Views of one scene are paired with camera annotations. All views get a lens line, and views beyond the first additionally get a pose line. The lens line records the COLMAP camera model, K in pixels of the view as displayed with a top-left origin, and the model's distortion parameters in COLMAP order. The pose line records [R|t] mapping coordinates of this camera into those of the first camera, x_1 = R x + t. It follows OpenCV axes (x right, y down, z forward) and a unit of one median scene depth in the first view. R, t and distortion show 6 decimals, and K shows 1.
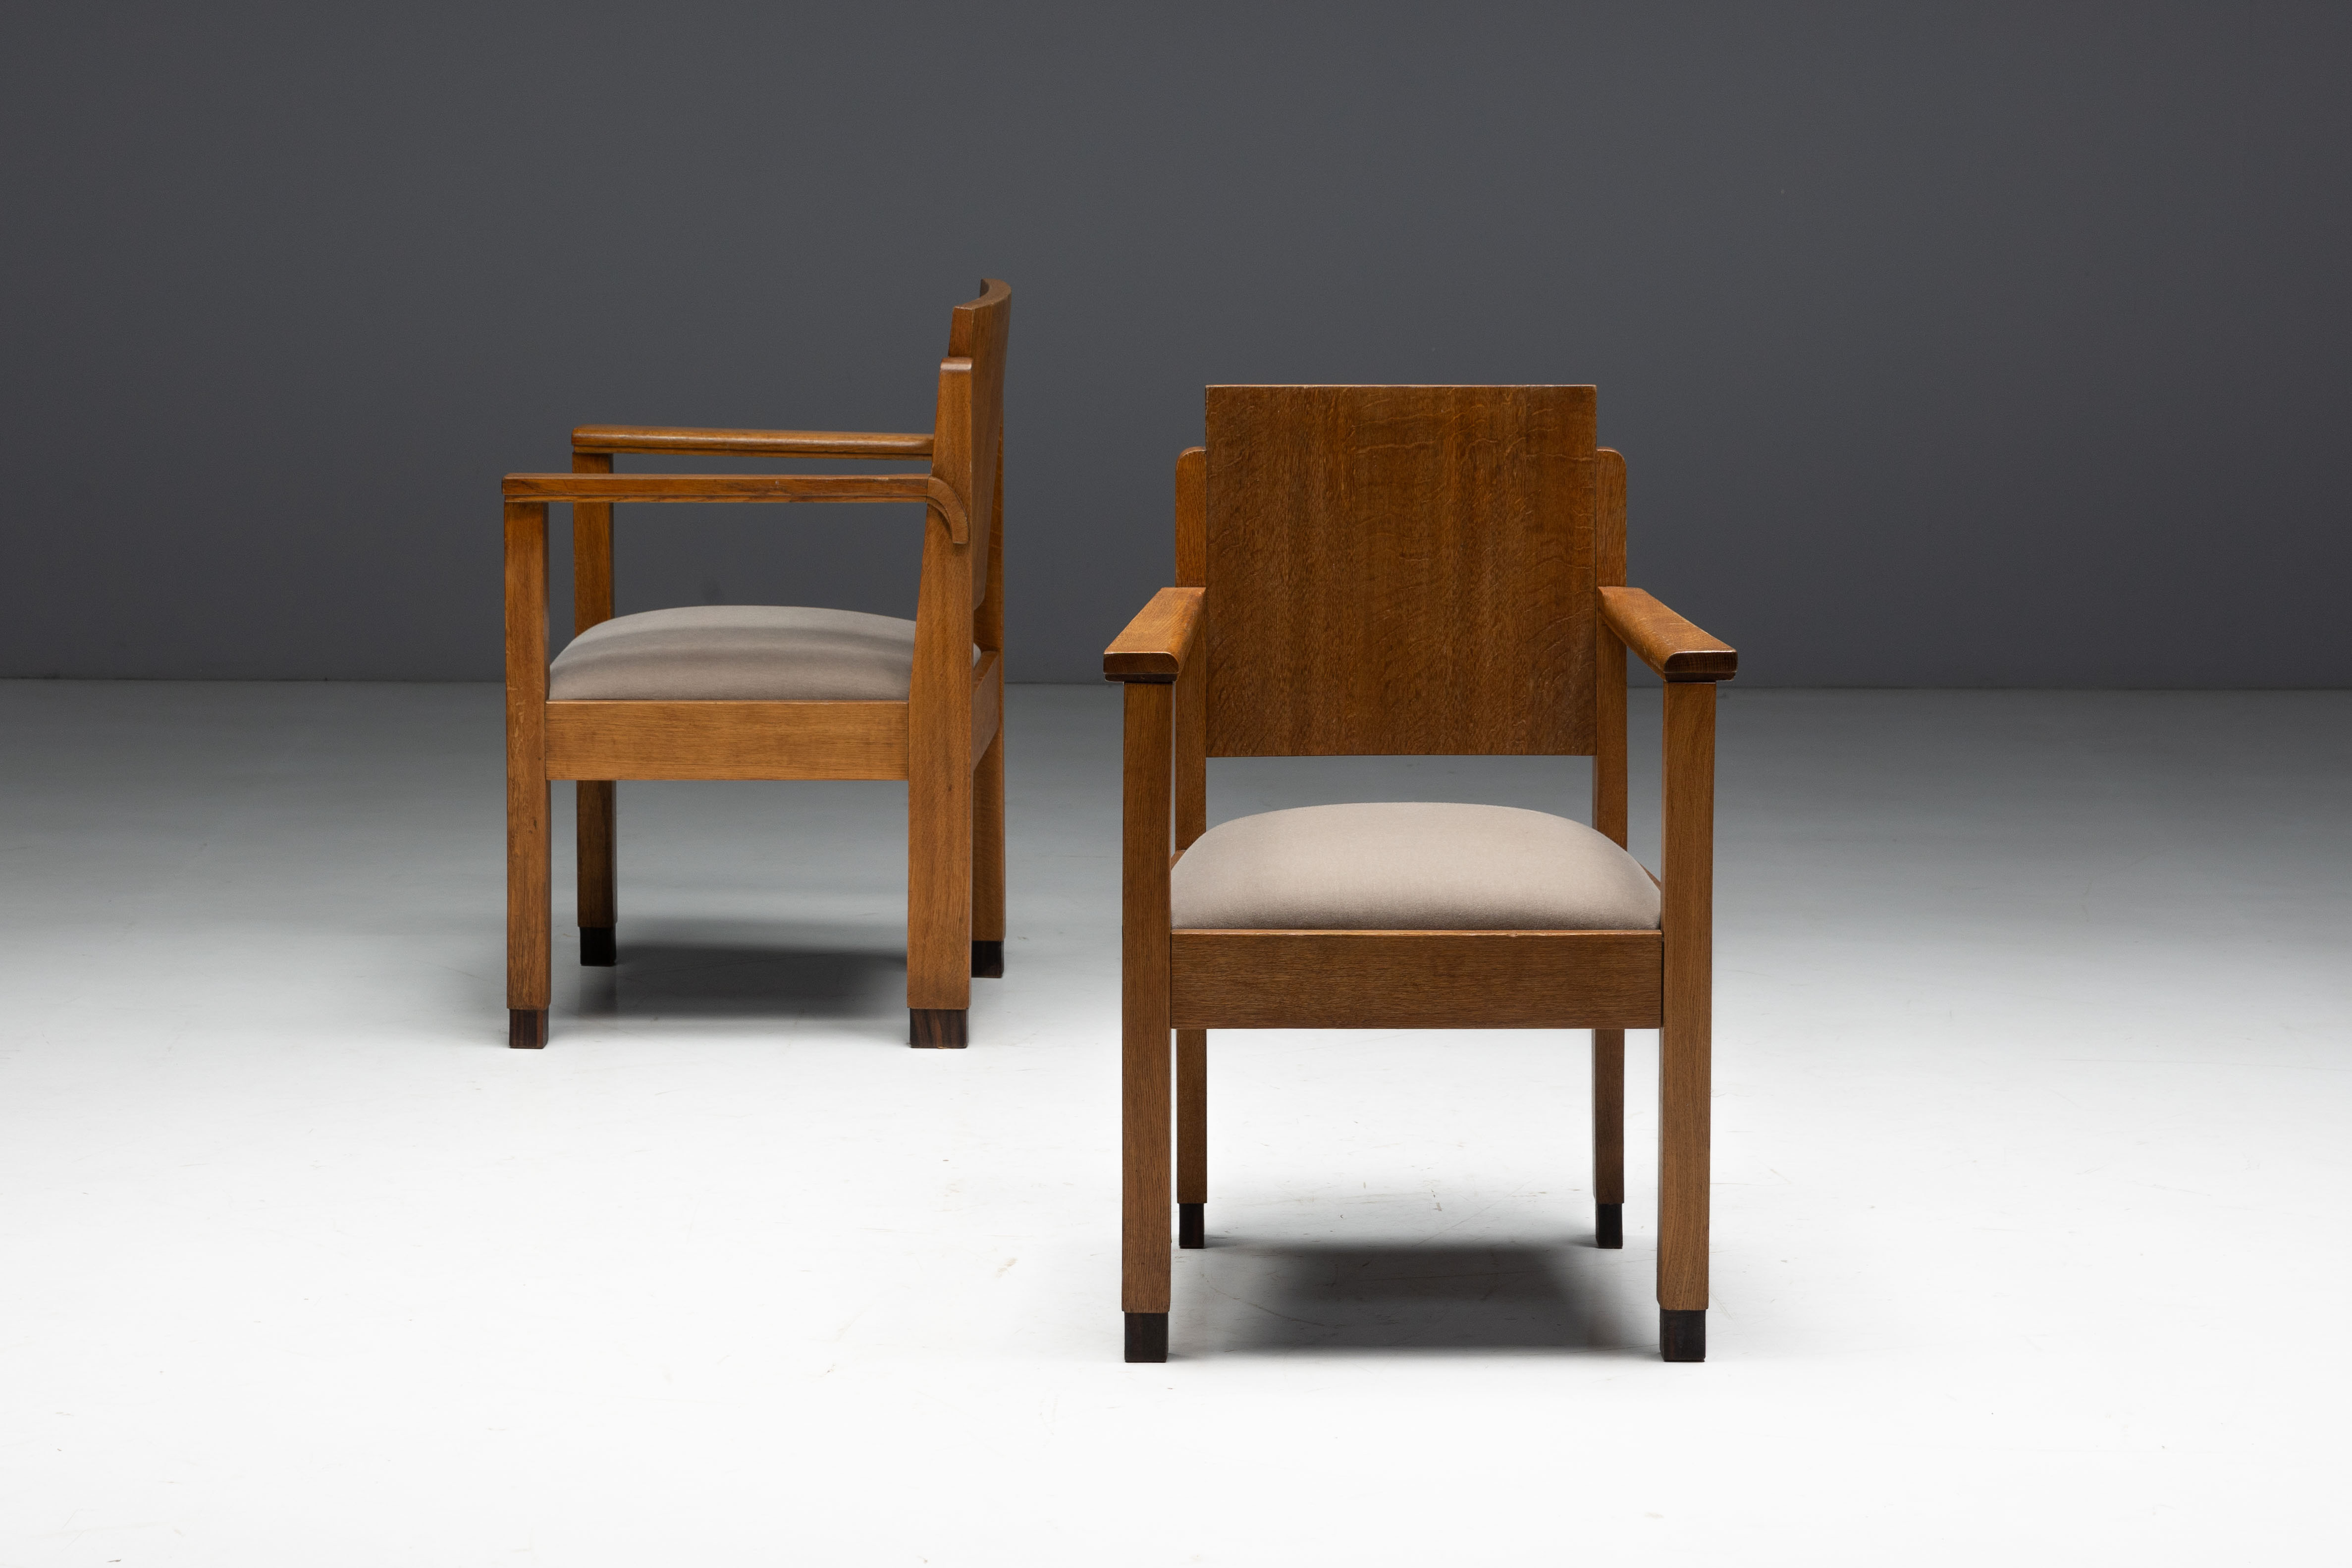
lens RADIAL K [[5842.7, 0, 1176.0], [0, 5842.7, 784.0], [0, 0, 1]] dist [-0.060368, 0.081083]
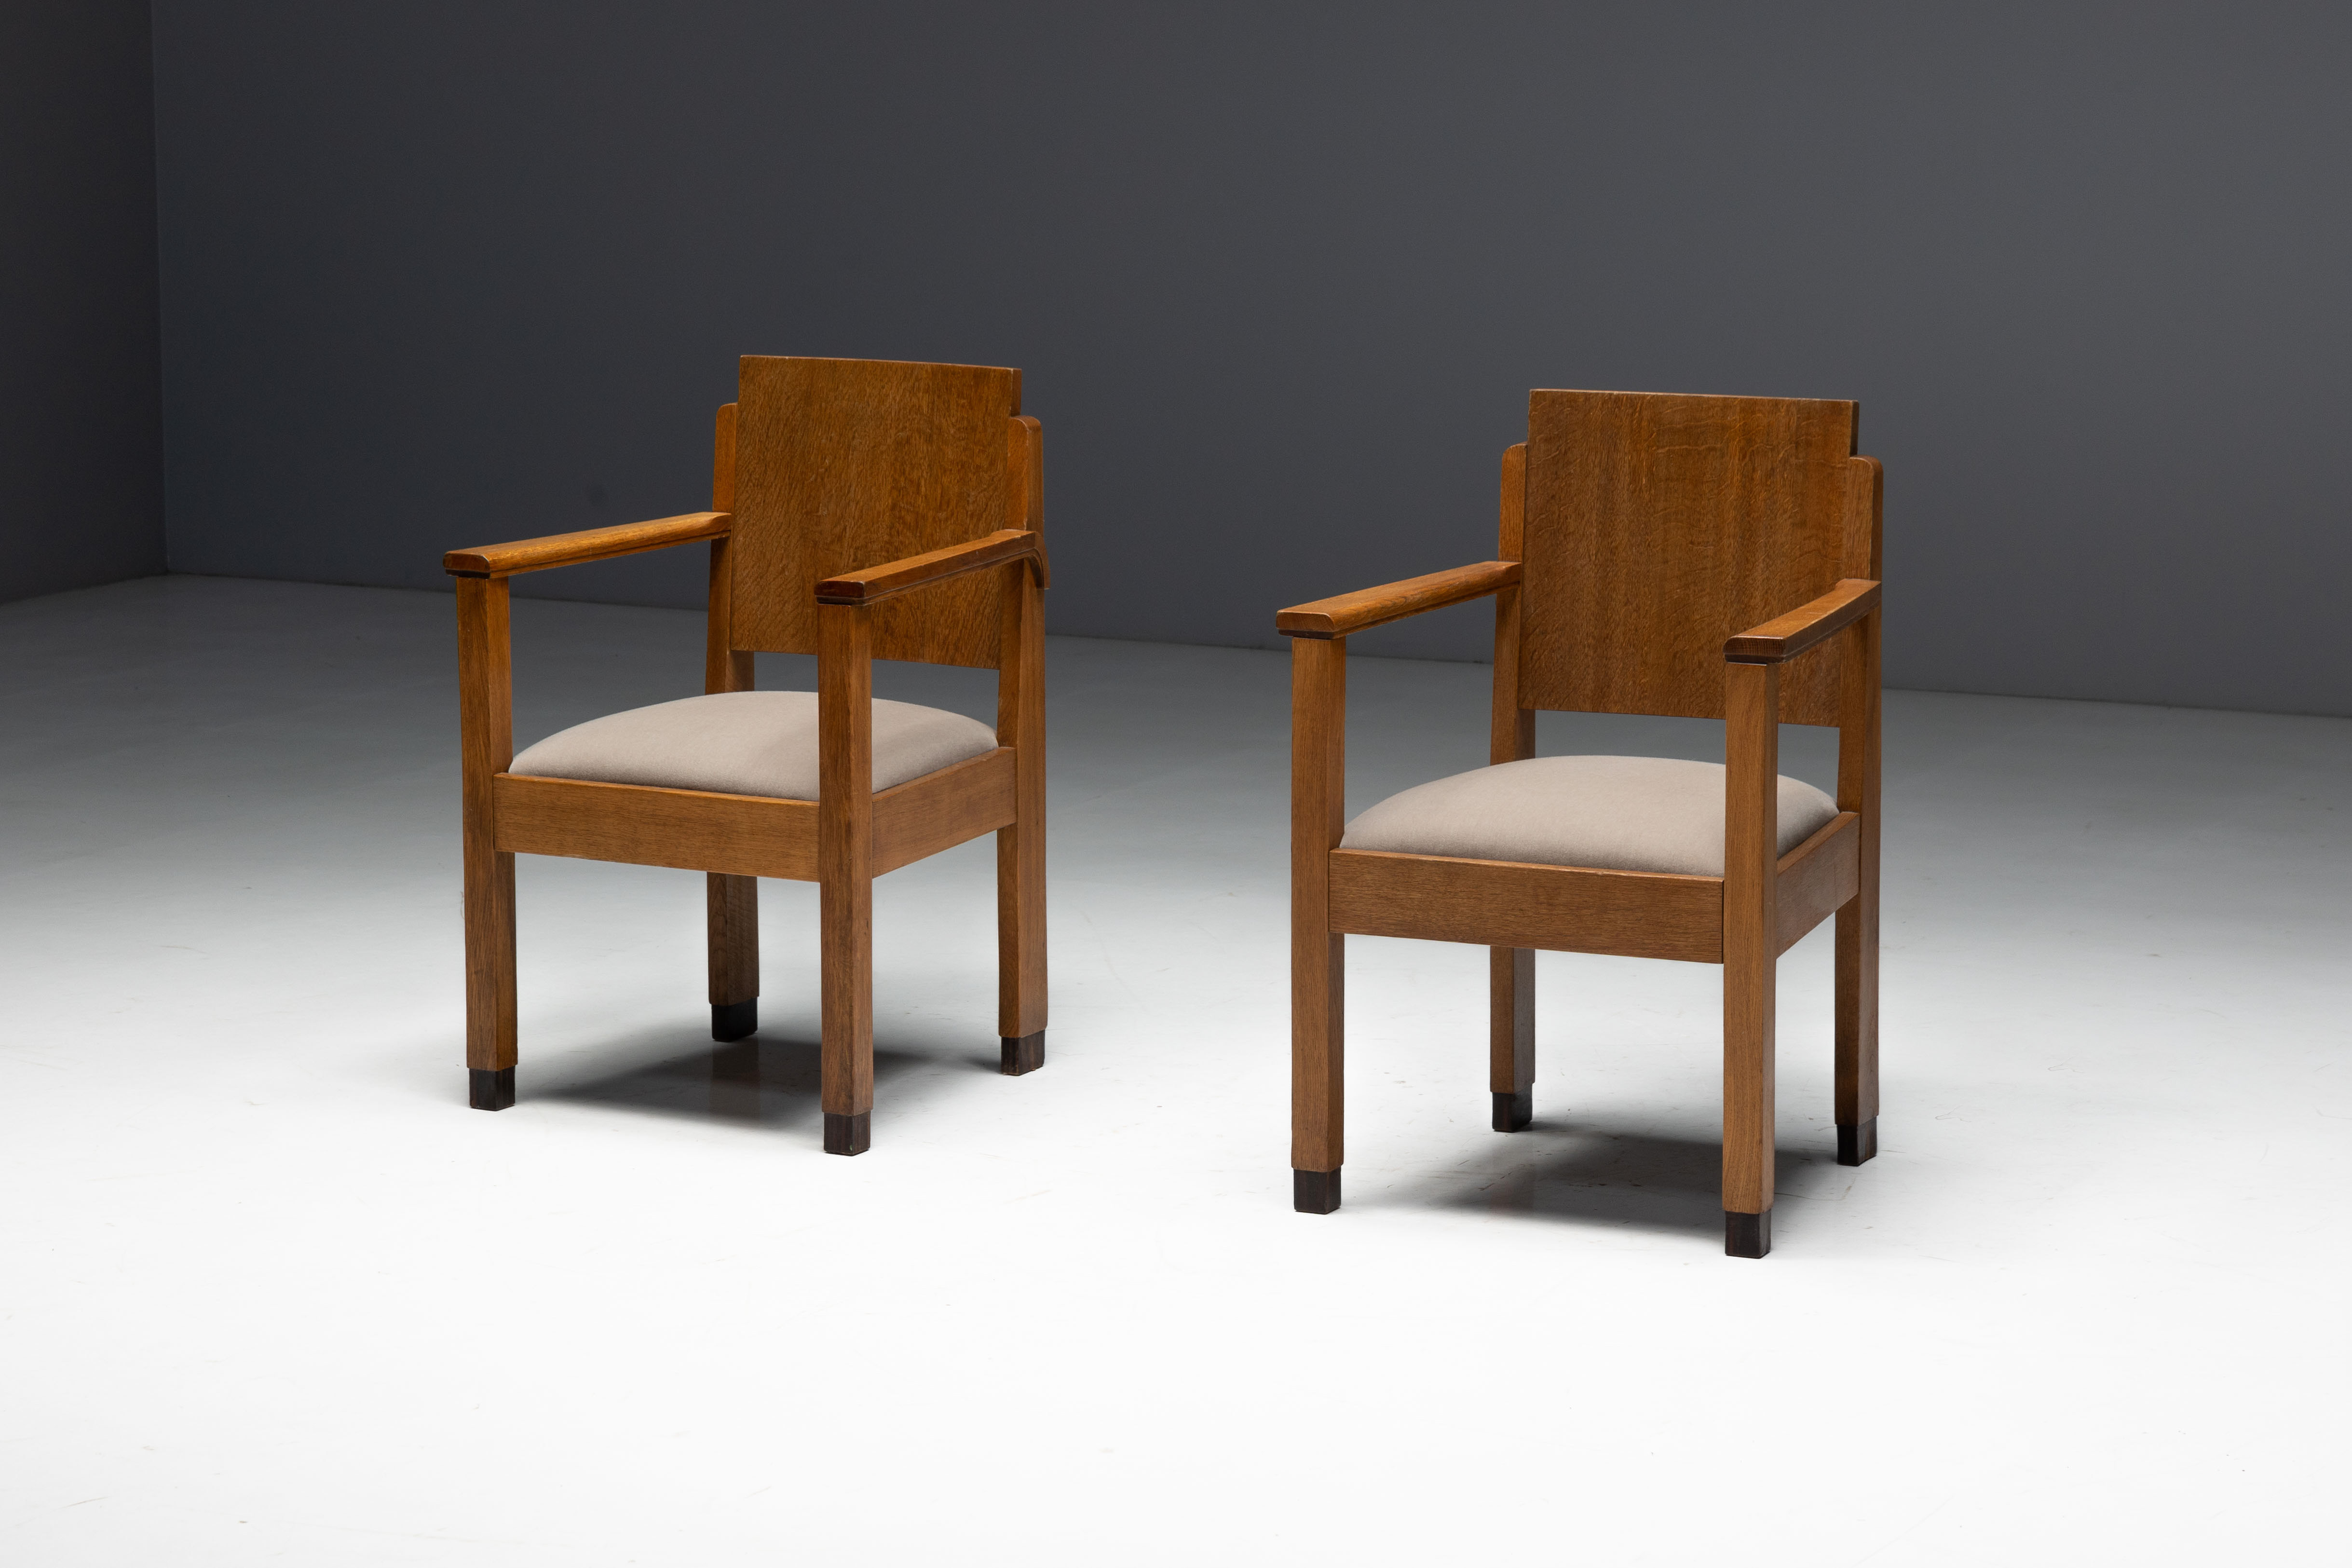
lens RADIAL K [[5842.7, 0, 1176.0], [0, 5842.7, 784.0], [0, 0, 1]] dist [-0.060368, 0.081083]
pose [[0.880090, 0.072992, -0.469164, 0.509137], [-0.071241, 0.997227, 0.021508, -0.007473], [0.469433, 0.014494, 0.882849, -0.043621]]
